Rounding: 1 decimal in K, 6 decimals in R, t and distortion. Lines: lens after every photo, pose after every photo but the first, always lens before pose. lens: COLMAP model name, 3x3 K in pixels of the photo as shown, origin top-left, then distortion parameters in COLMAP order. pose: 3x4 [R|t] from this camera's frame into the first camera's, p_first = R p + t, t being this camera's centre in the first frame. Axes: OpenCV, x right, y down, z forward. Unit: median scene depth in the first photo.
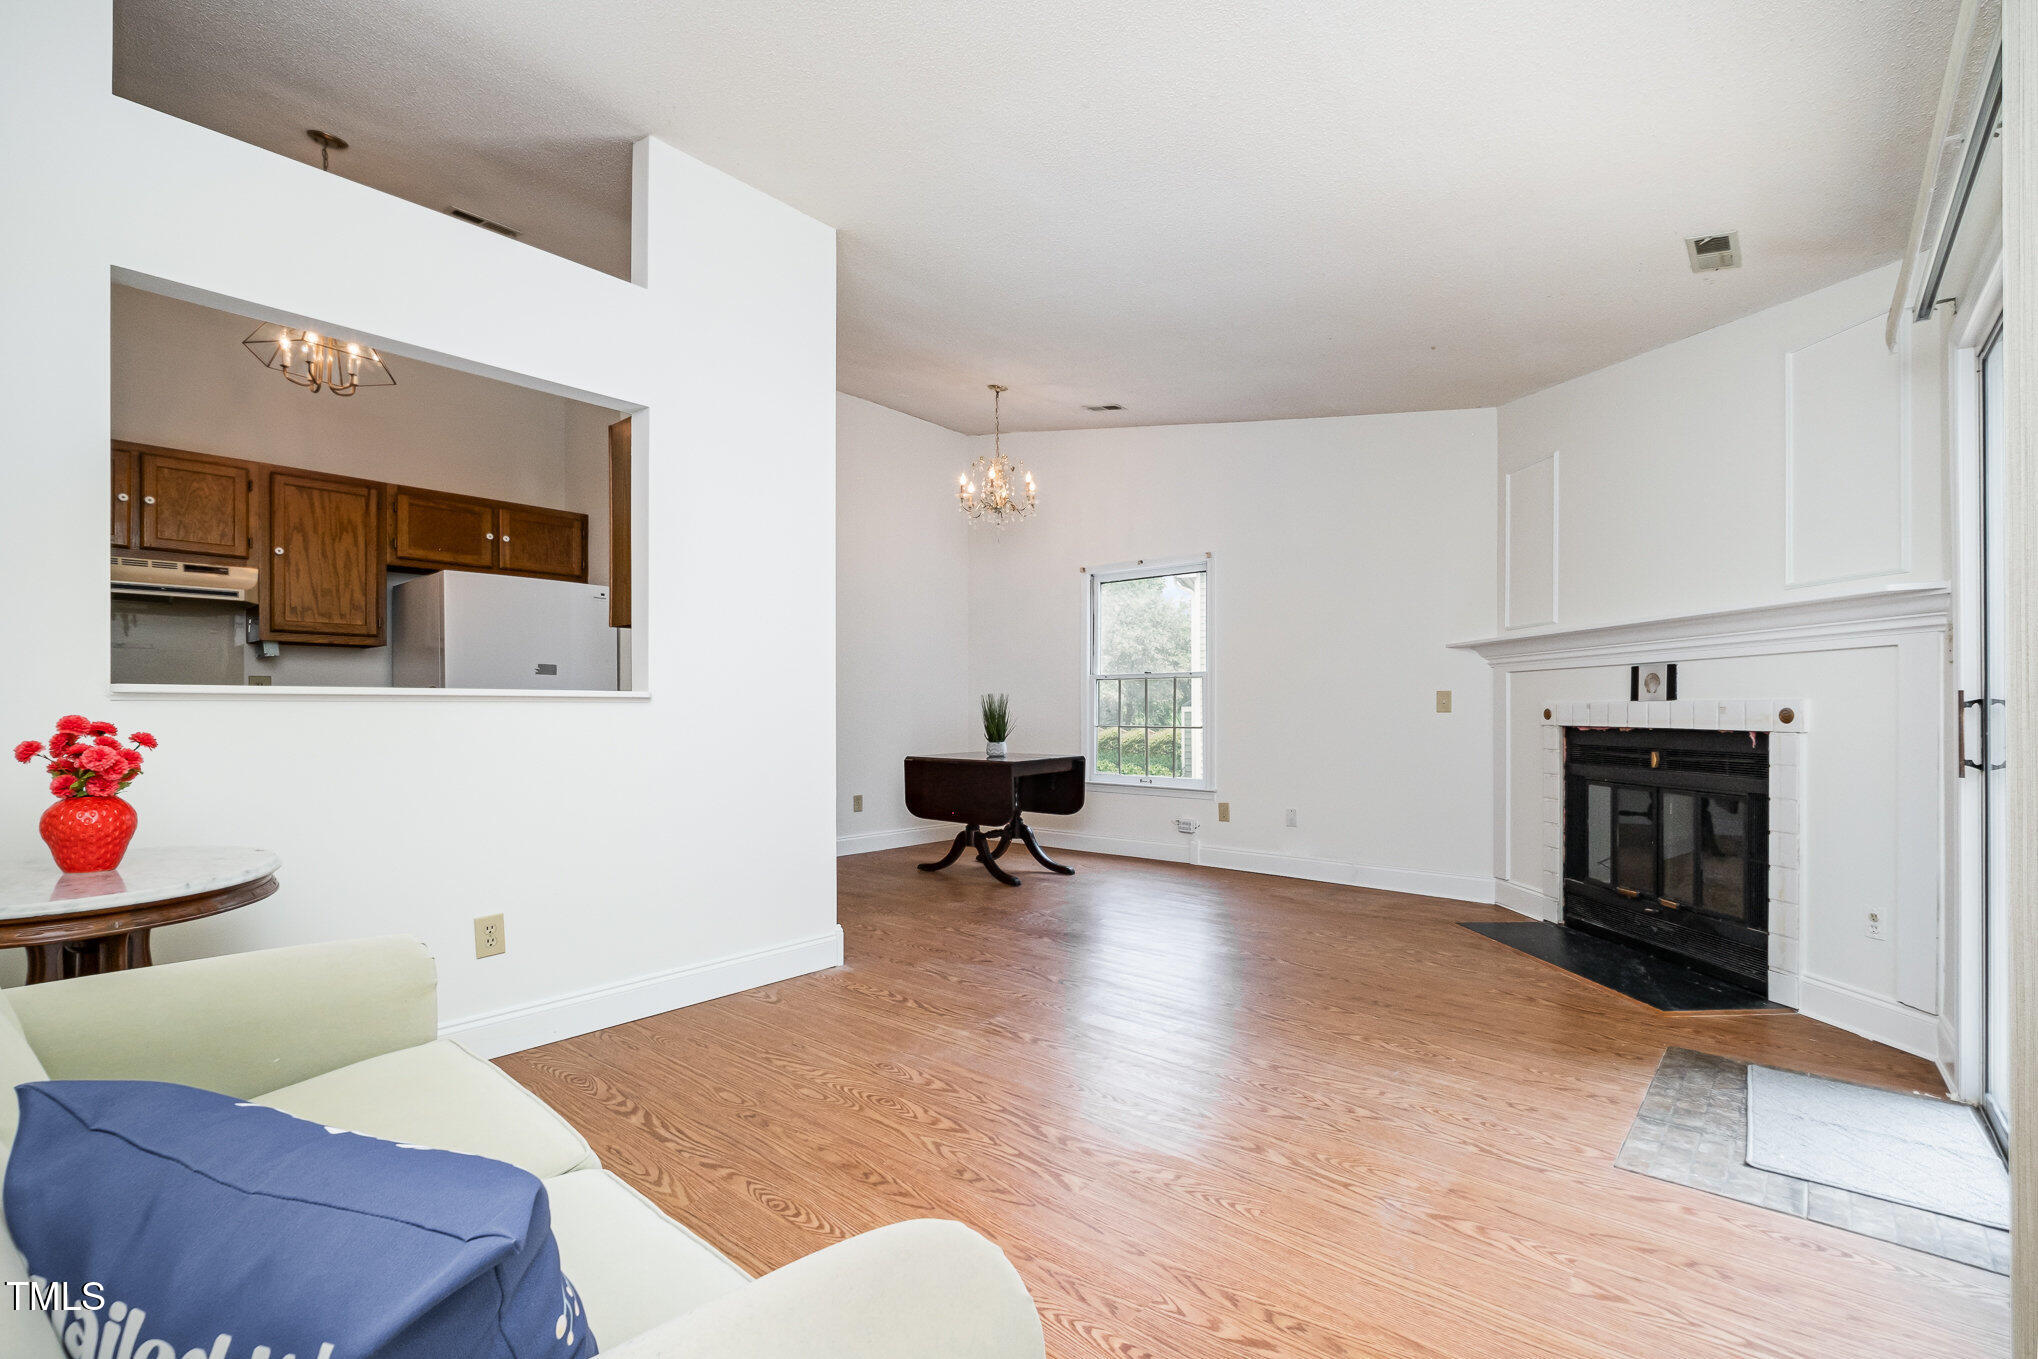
lens RADIAL K [[895.7, 0, 1017.9], [0, 895.7, 704.1], [0, 0, 1]] dist [0.000873, 0.000456]
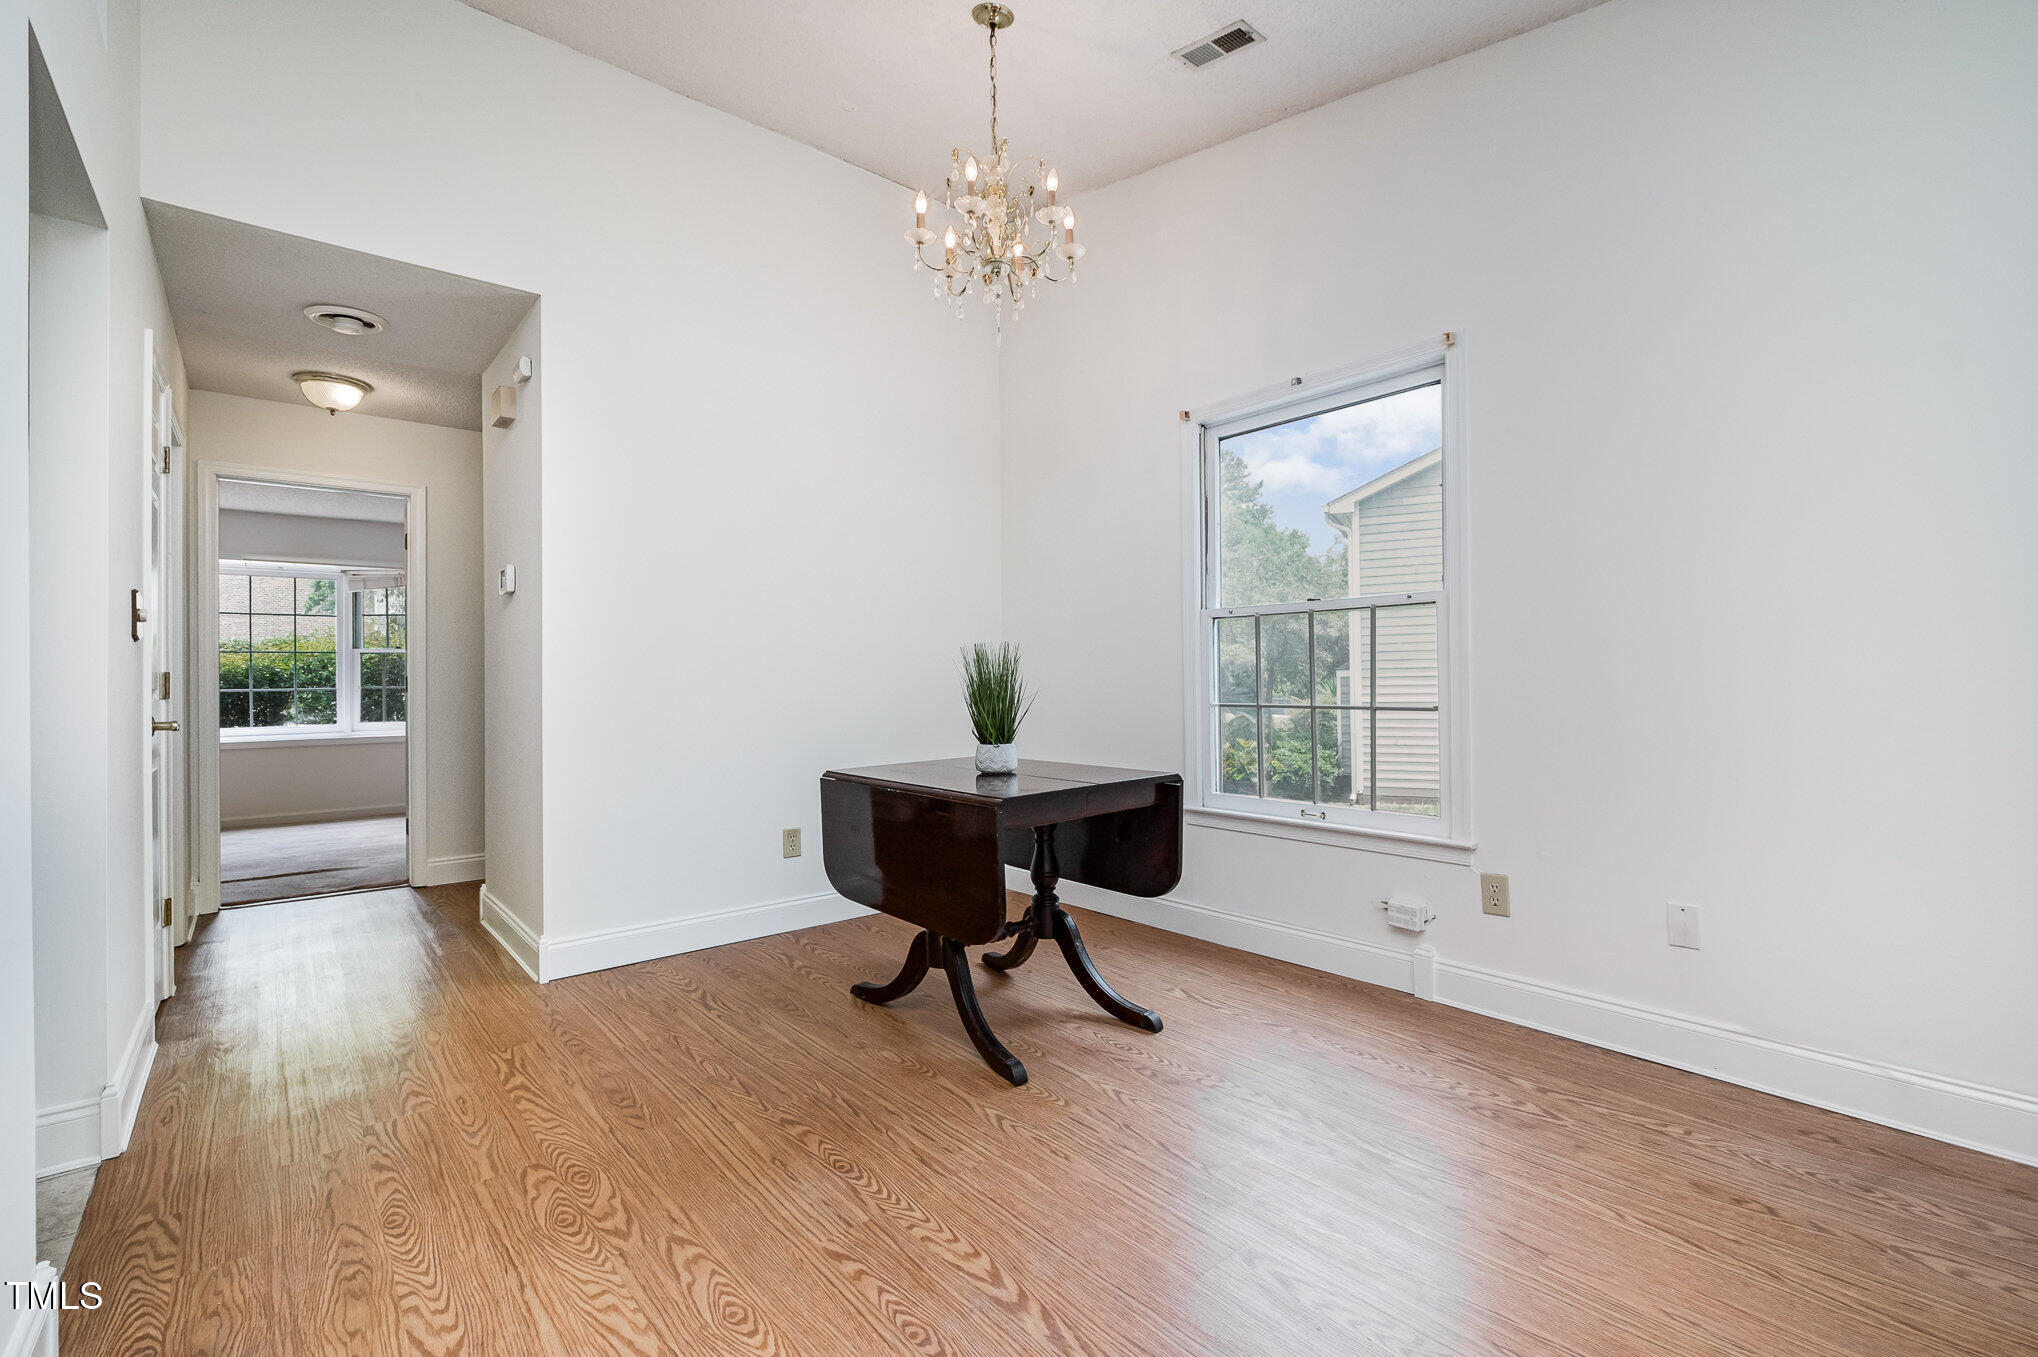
lens RADIAL K [[879.7, 0, 1029.3], [0, 879.7, 678.5], [0, 0, 1]] dist [-0.001337, -0.000315]
pose [[0.989674, -0.012078, -0.142825, 0.062341], [0.013164, 0.999891, 0.006666, 0.004443], [0.142729, -0.008477, 0.989725, 0.539003]]
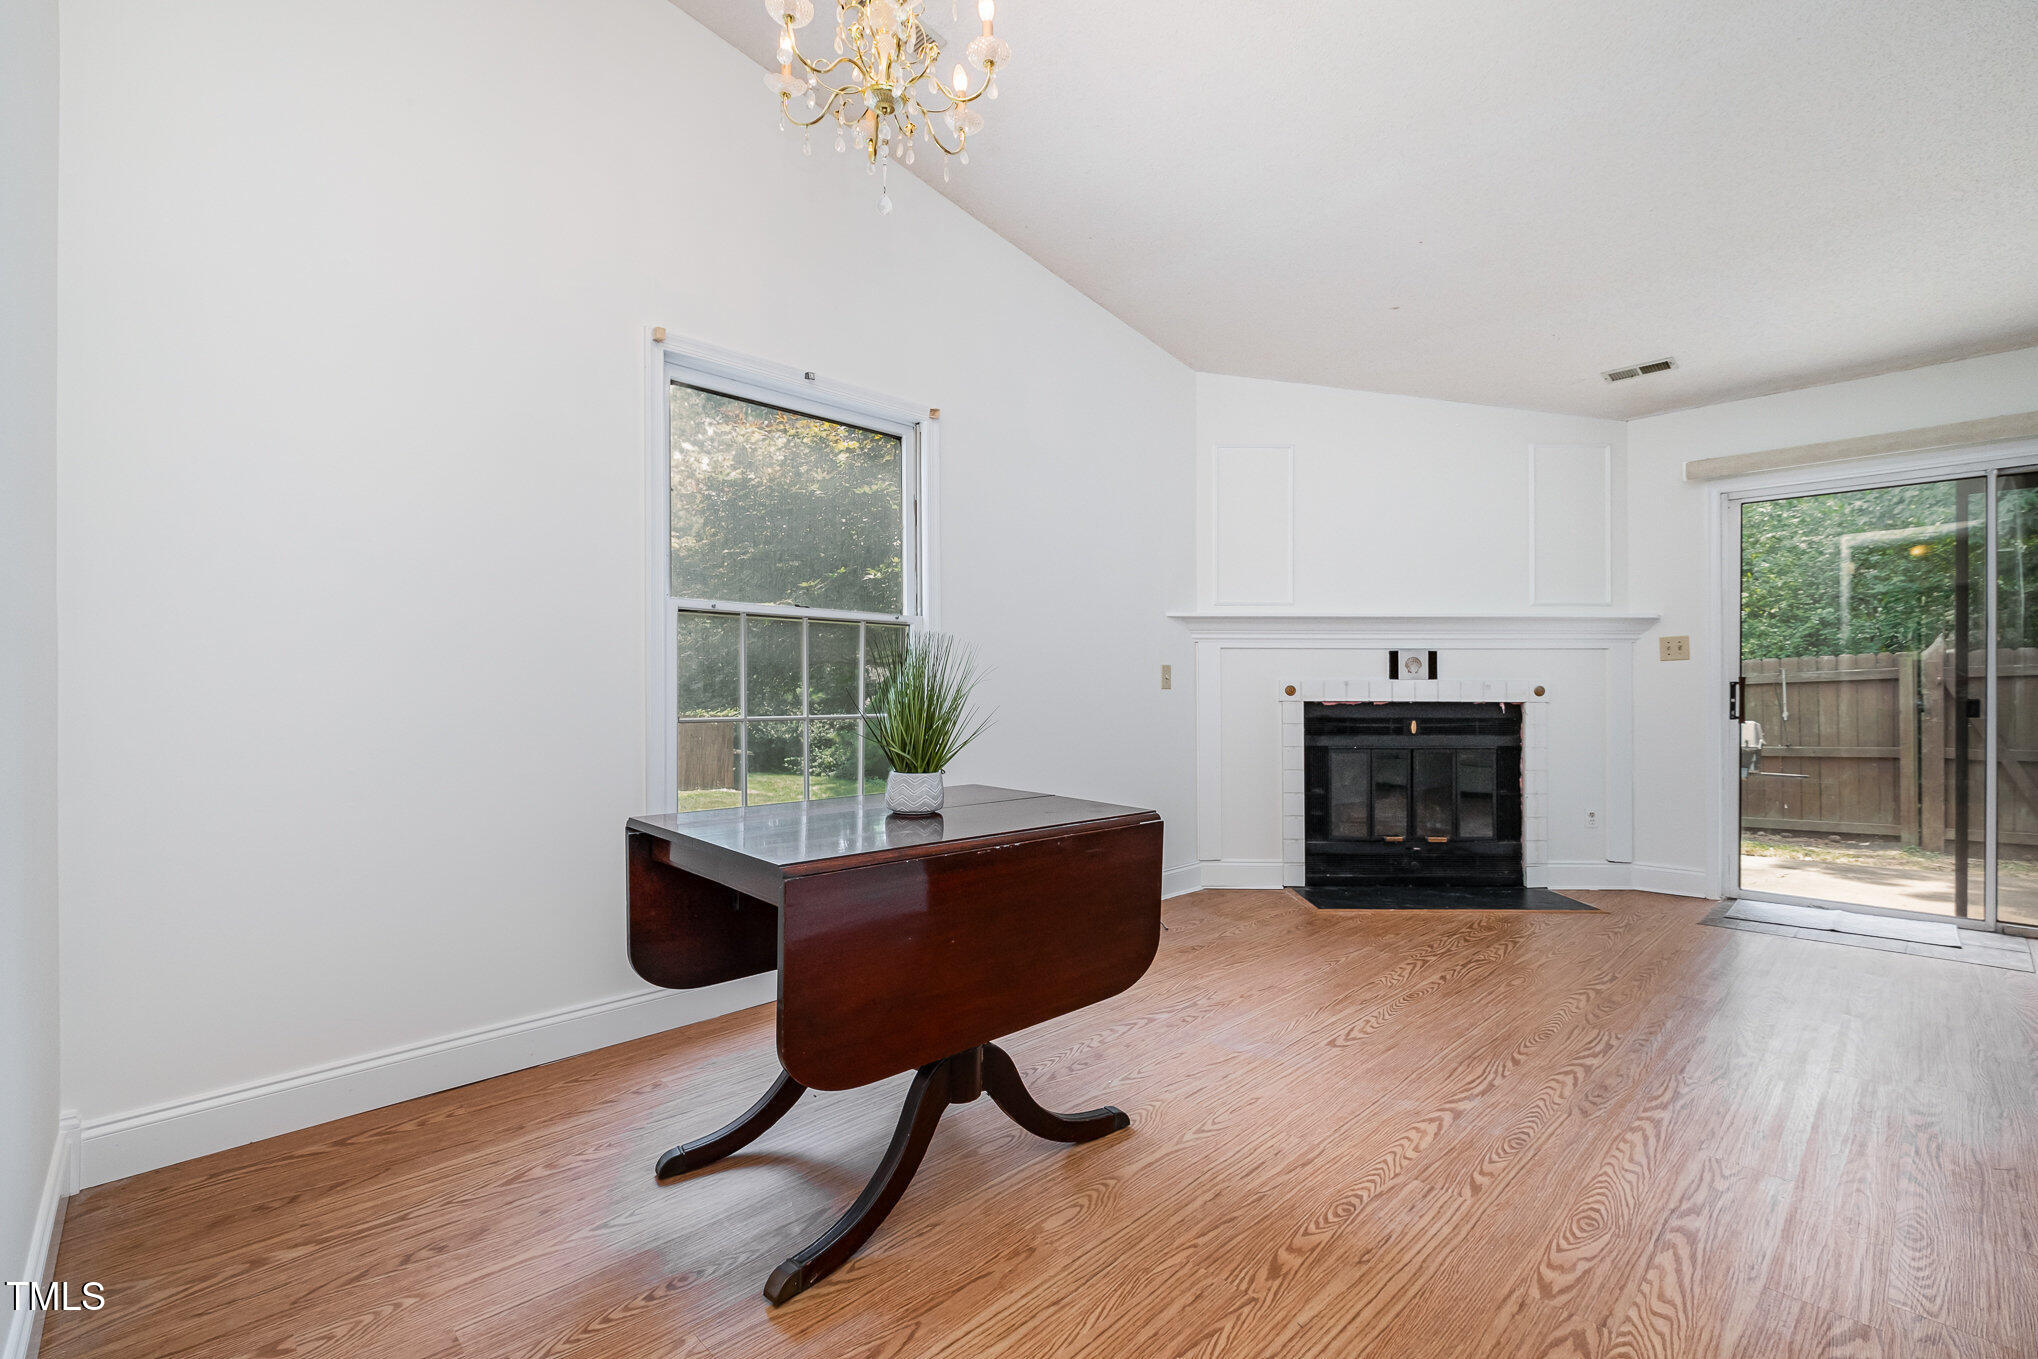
lens RADIAL K [[895.7, 0, 1017.9], [0, 895.7, 704.1], [0, 0, 1]] dist [0.000873, 0.000456]
pose [[0.088279, -0.018873, 0.995917, -0.373851], [-0.008416, 0.999771, 0.019692, 0.006687], [-0.996060, -0.010120, 0.088100, 0.940577]]
